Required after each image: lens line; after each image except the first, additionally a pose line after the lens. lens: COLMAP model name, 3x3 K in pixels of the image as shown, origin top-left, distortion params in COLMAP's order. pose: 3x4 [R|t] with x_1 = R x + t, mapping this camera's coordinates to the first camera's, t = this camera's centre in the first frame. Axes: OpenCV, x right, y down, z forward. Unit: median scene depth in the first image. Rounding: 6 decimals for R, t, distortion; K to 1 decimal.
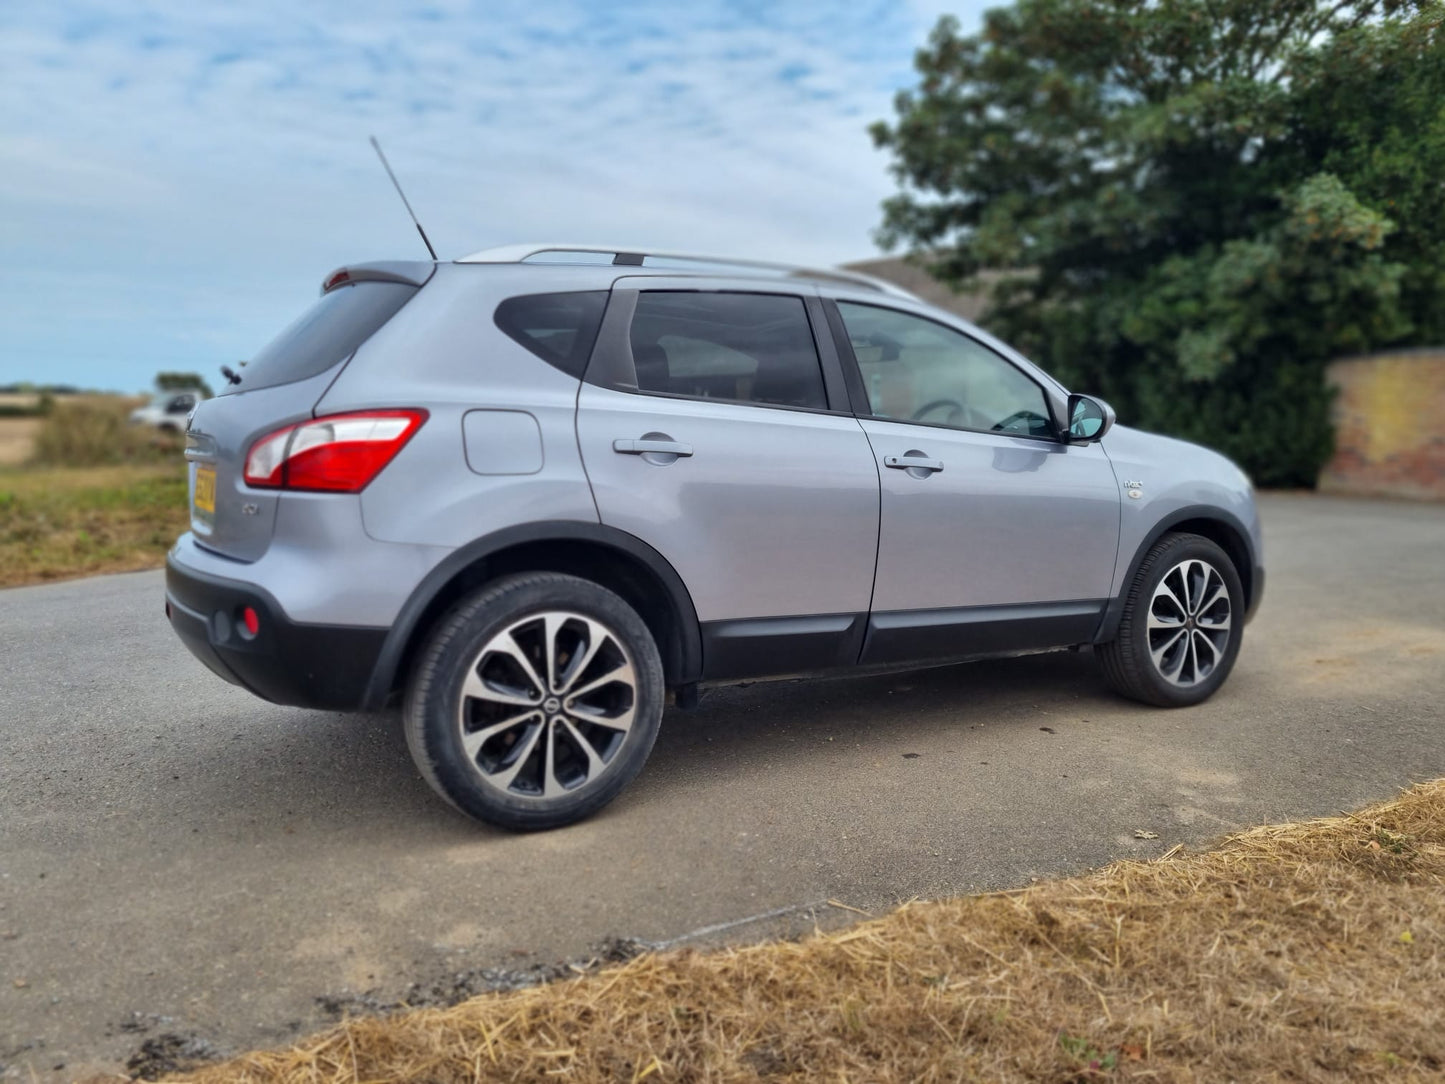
lens RADIAL K [[1091.7, 0, 733.3], [0, 1091.7, 540.6], [0, 0, 1]] dist [0.075777, -0.067030]
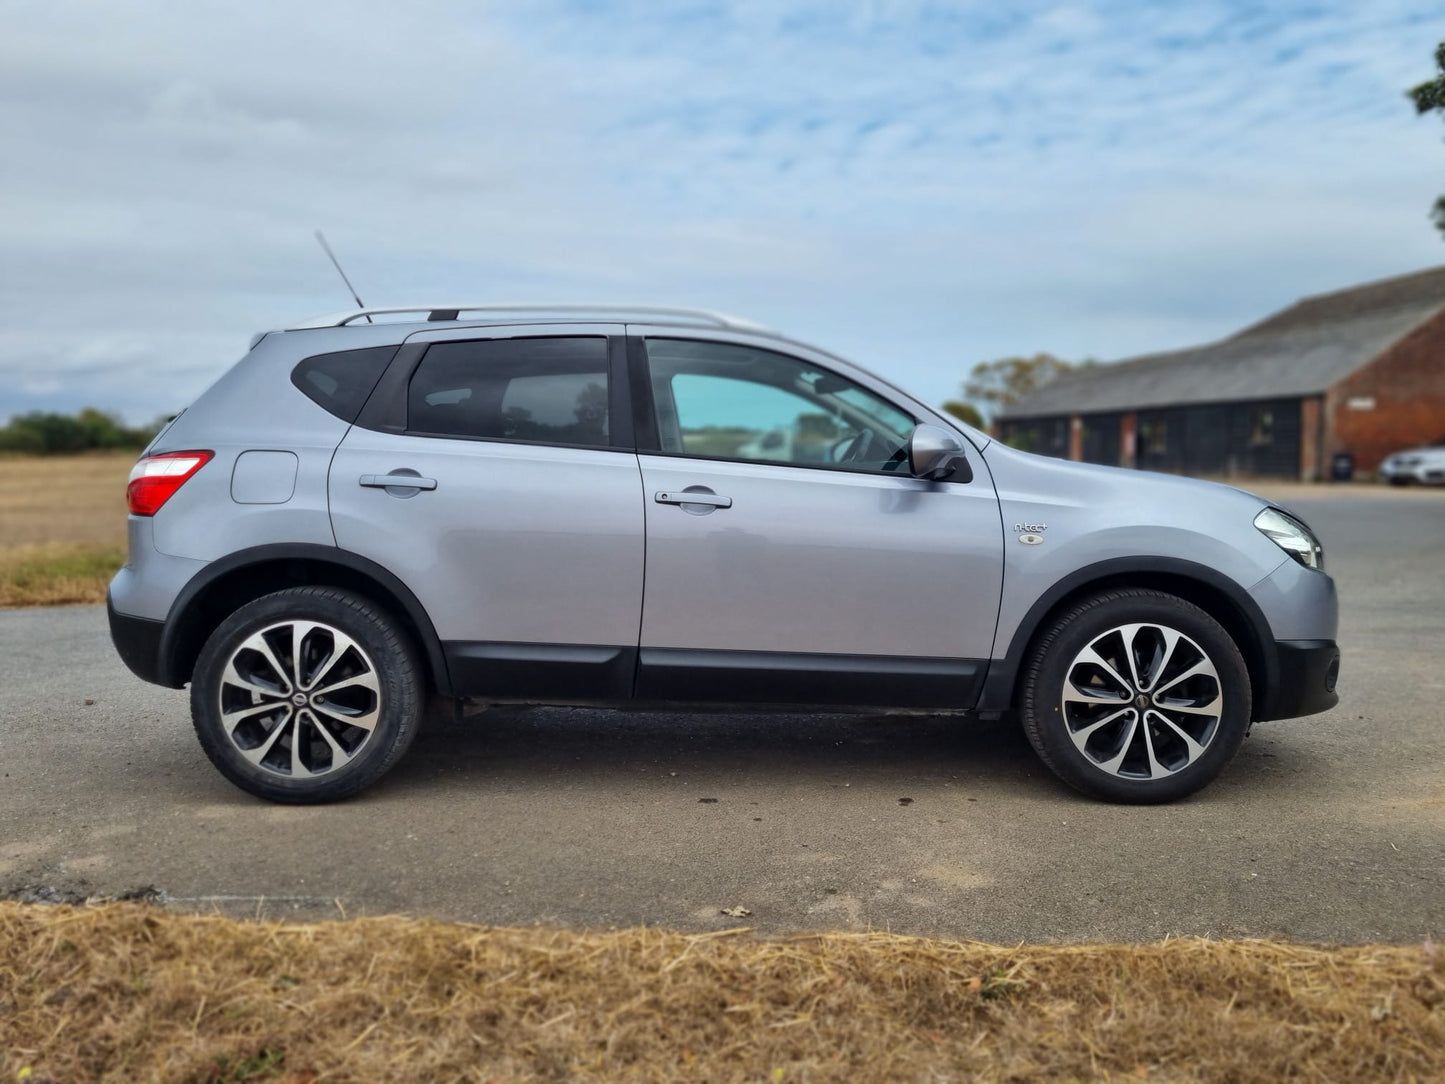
lens RADIAL K [[1091.7, 0, 733.3], [0, 1091.7, 540.6], [0, 0, 1]] dist [0.075777, -0.067030]
pose [[0.851858, 0.034022, -0.522667, 0.796144], [-0.047644, 0.998784, -0.012638, -0.025998], [0.521602, 0.035668, 0.852443, 0.209783]]
